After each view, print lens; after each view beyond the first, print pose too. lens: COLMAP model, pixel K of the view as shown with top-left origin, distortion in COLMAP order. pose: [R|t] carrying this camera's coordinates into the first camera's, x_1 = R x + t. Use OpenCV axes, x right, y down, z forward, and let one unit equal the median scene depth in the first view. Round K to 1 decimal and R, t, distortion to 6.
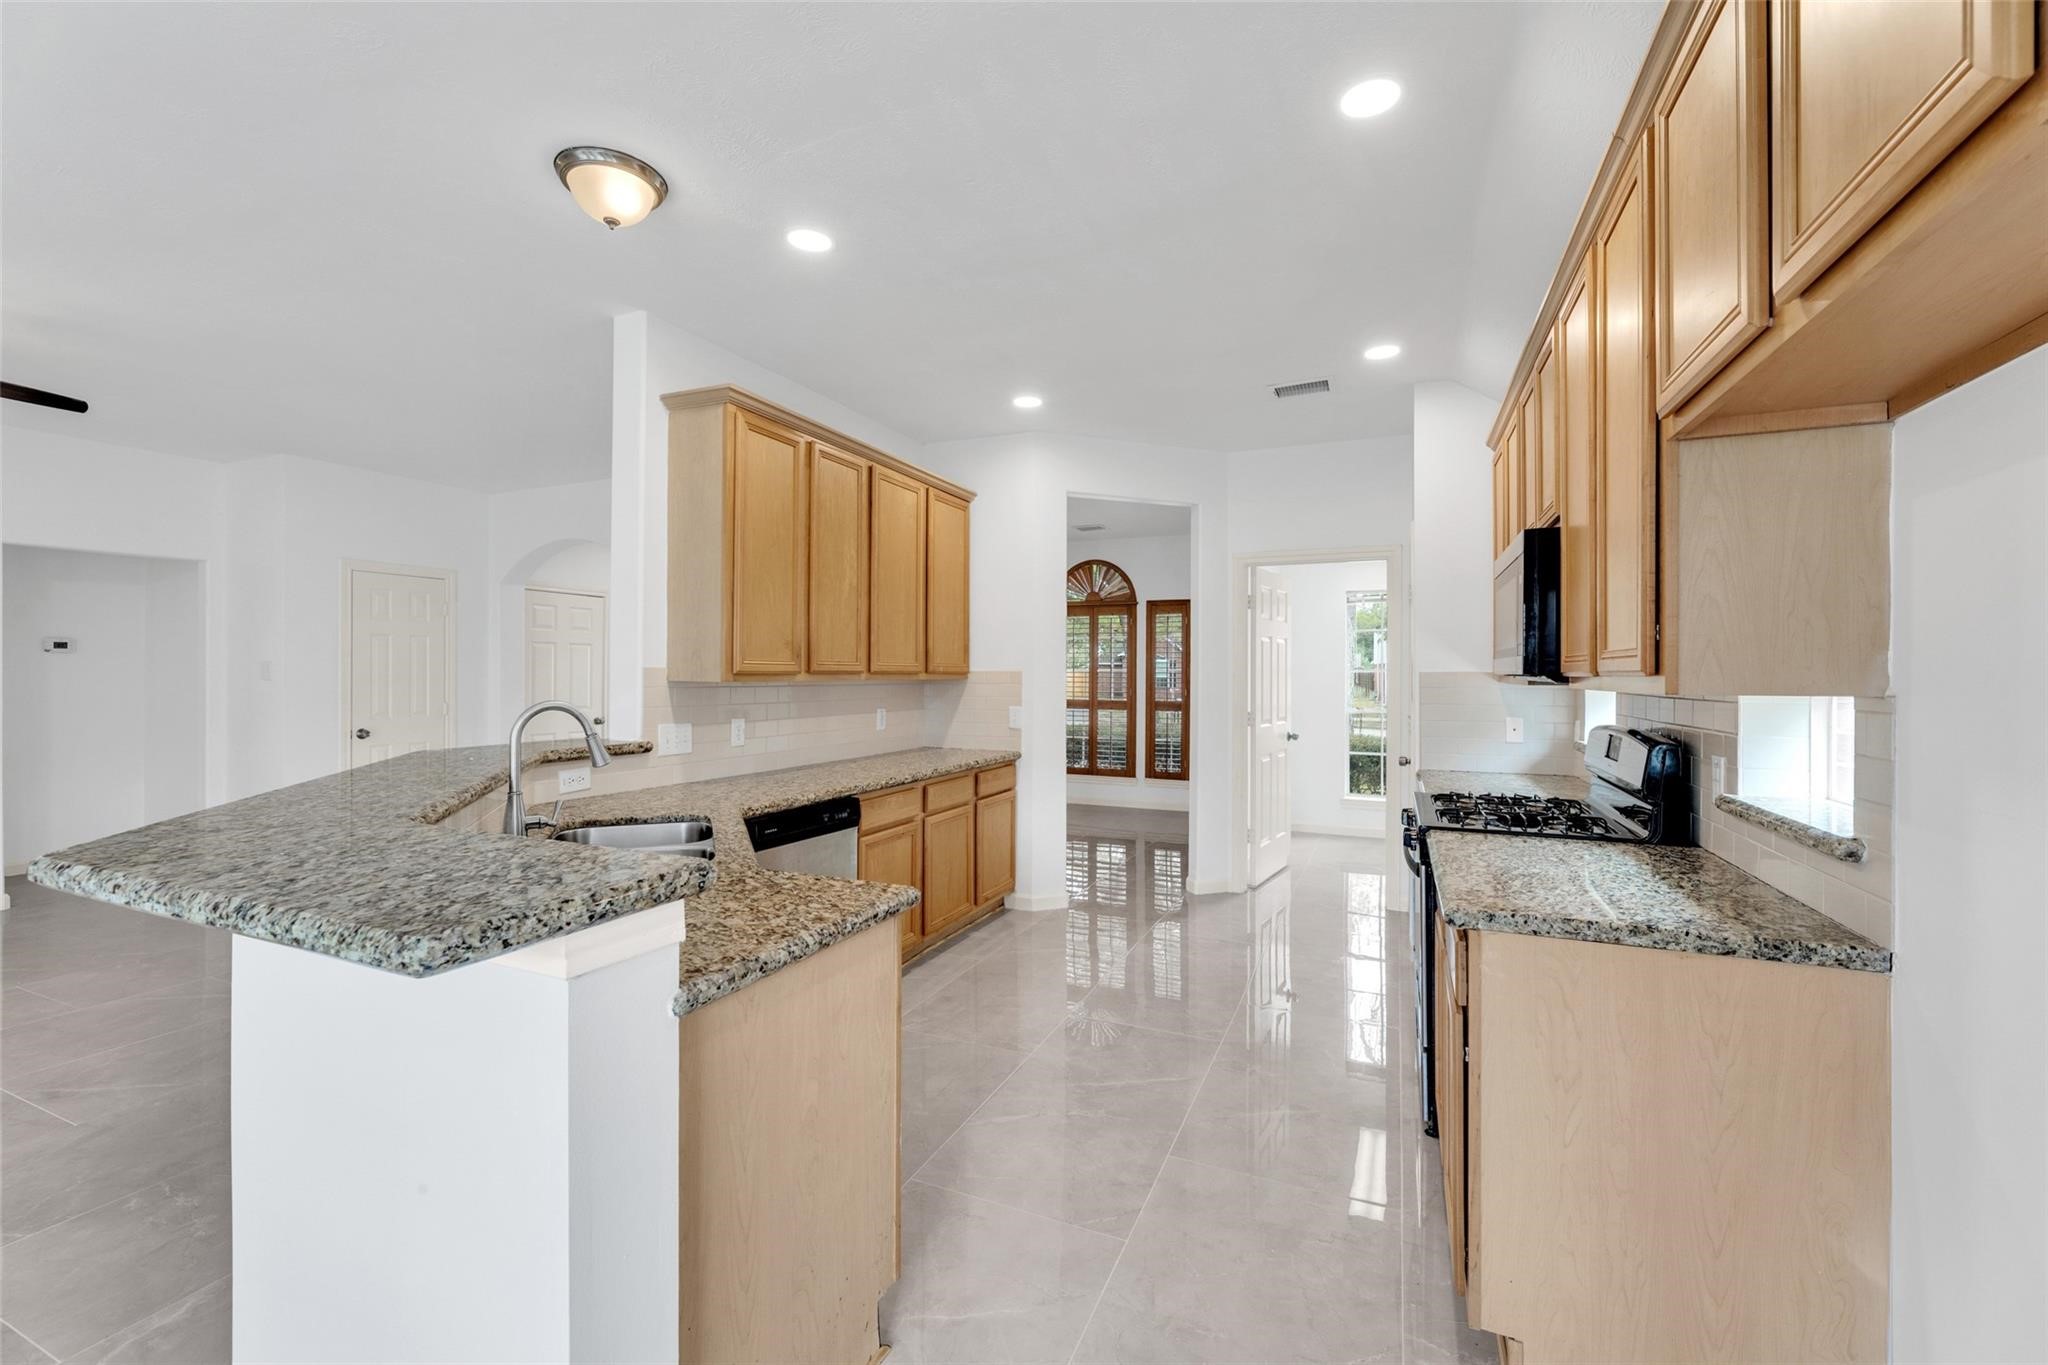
lens RADIAL K [[850.8, 0, 1024.0], [0, 850.8, 682.5], [0, 0, 1]] dist [0.002255, 0.000238]
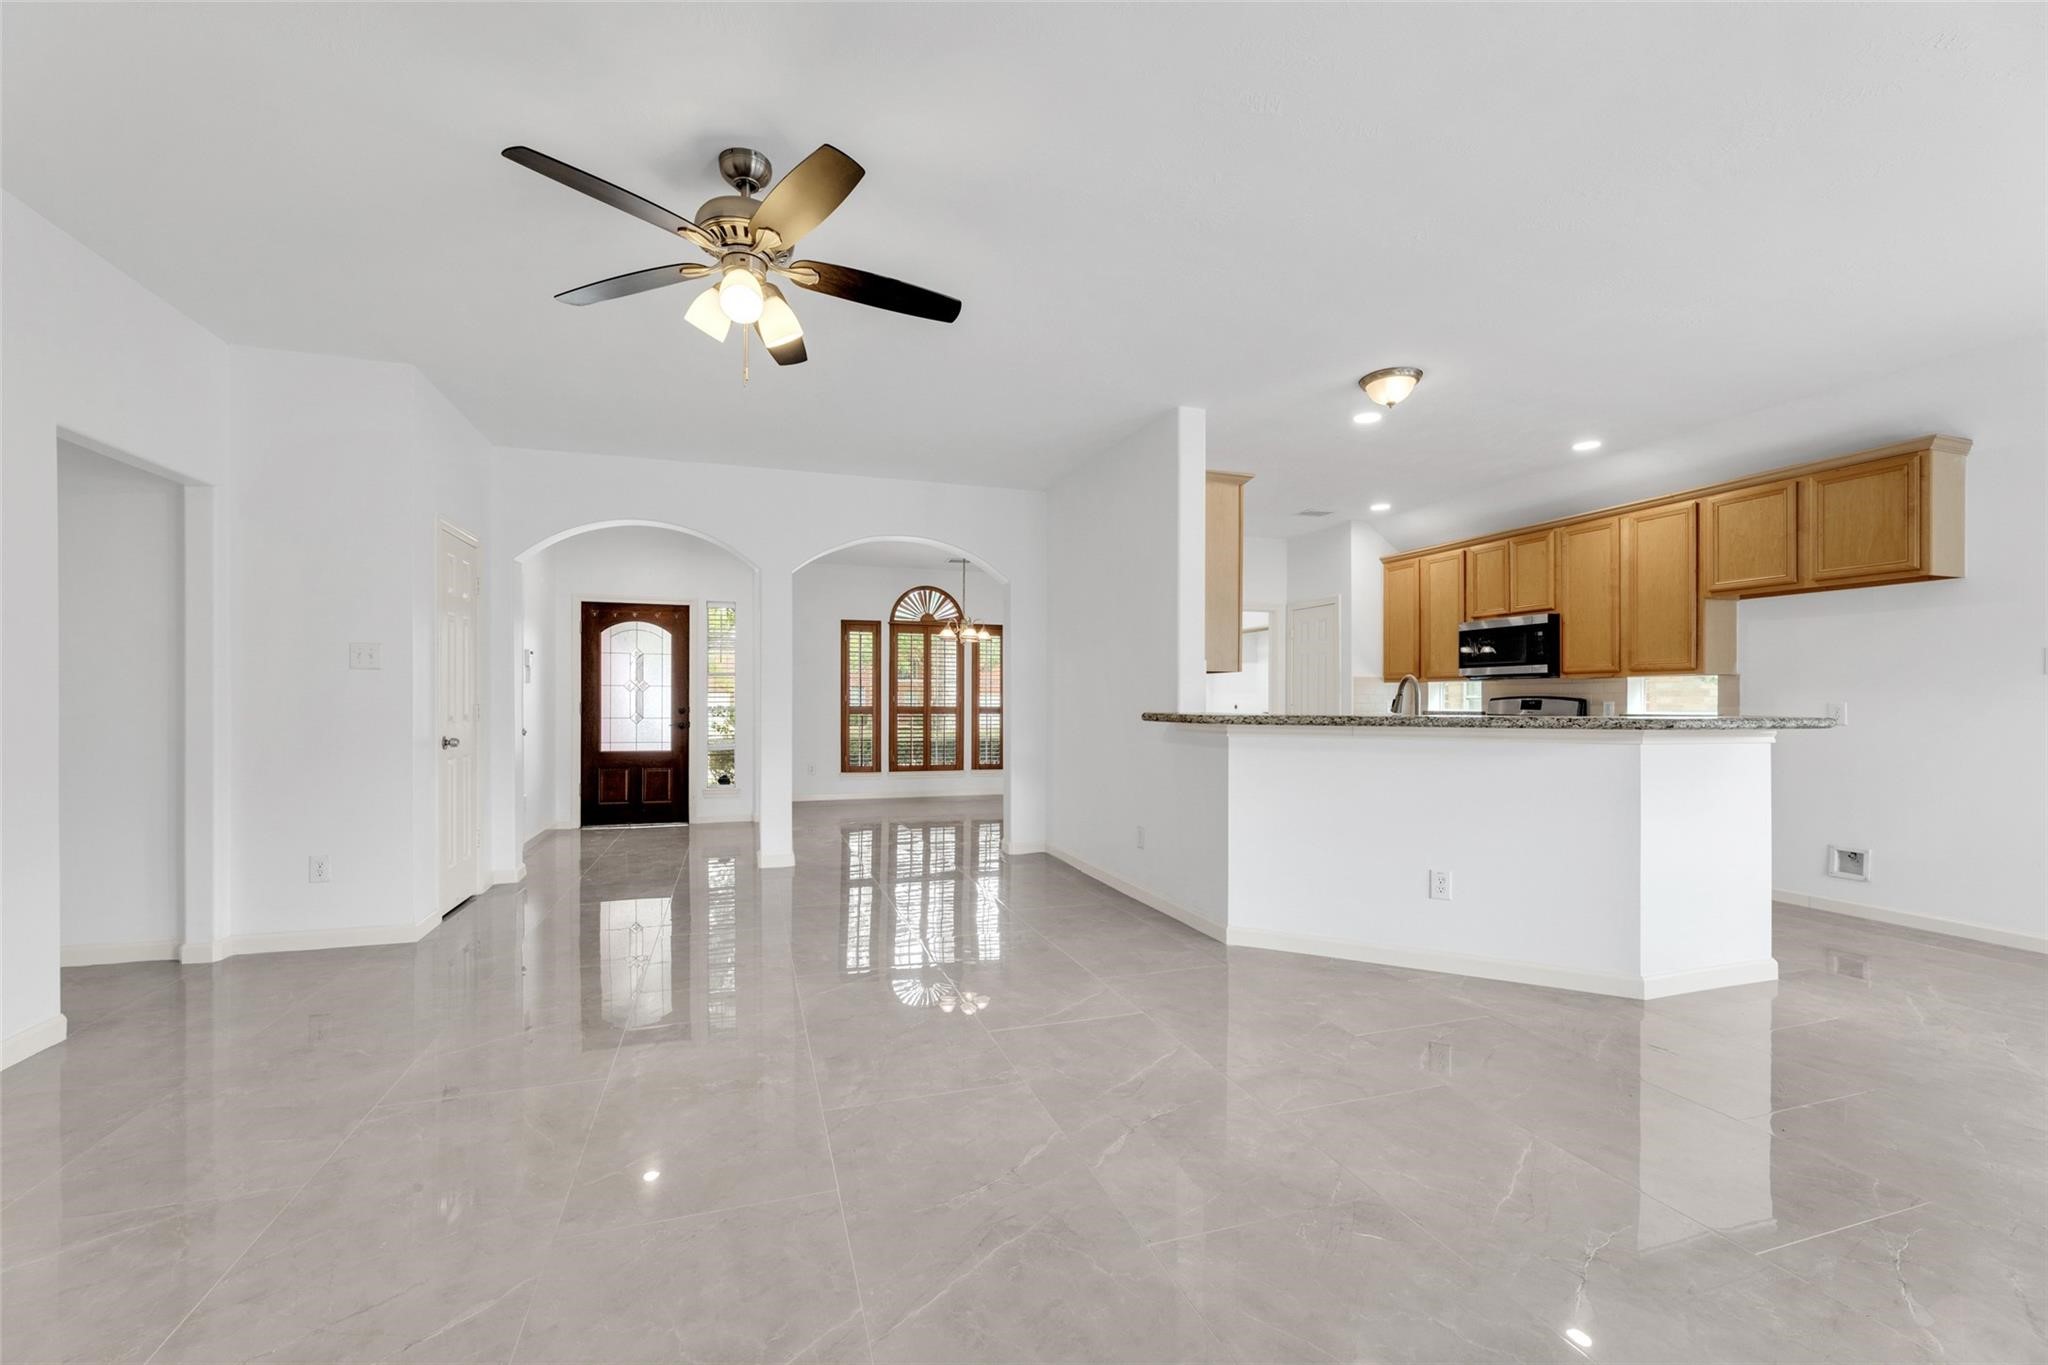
lens RADIAL K [[842.2, 0, 1012.9], [0, 842.2, 704.1], [0, 0, 1]] dist [0.000230, 0.000153]
pose [[0.746241, -0.005908, 0.665650, -0.609623], [0.006099, 0.999979, 0.002038, 0.015877], [-0.665648, 0.002539, 0.746261, 0.064044]]
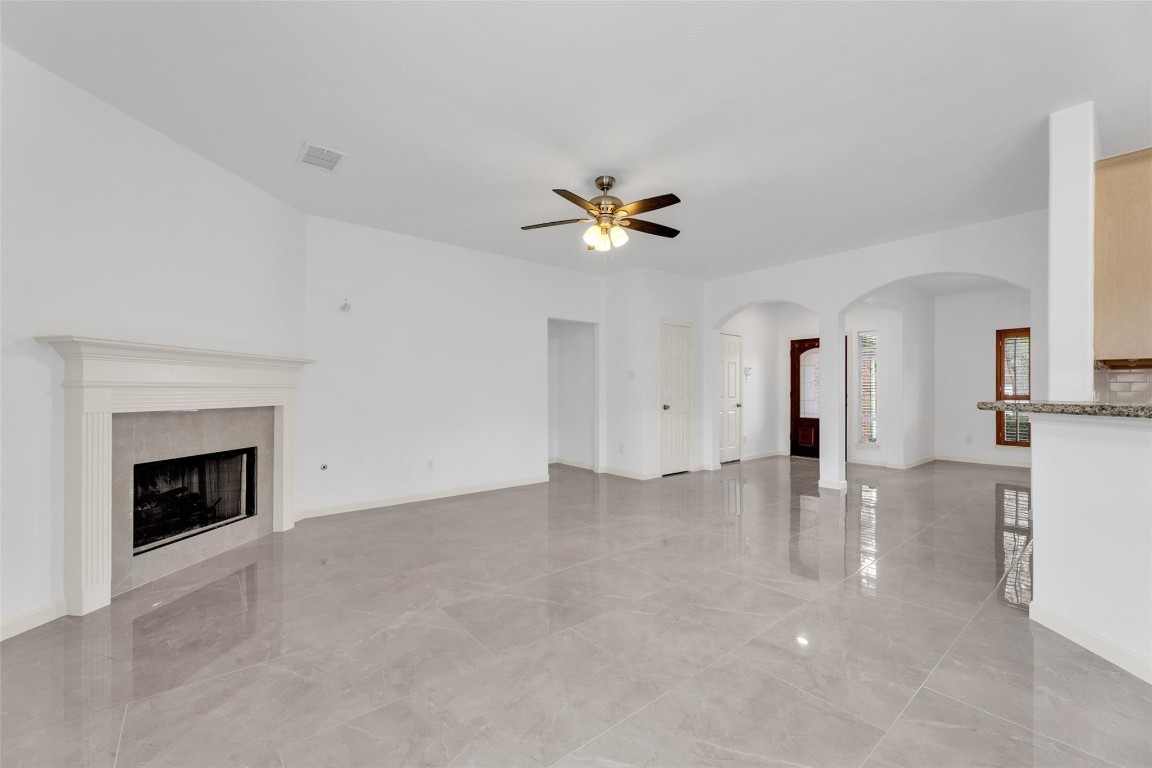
lens RADIAL K [[467.0, 0, 571.6], [0, 467.0, 388.1], [0, 0, 1]] dist [0.001879, 0.000092]
pose [[0.890349, -0.006920, -0.455226, -0.323819], [0.000666, 0.999903, -0.013898, 0.018663], [0.455278, 0.012071, 0.890268, -0.037092]]
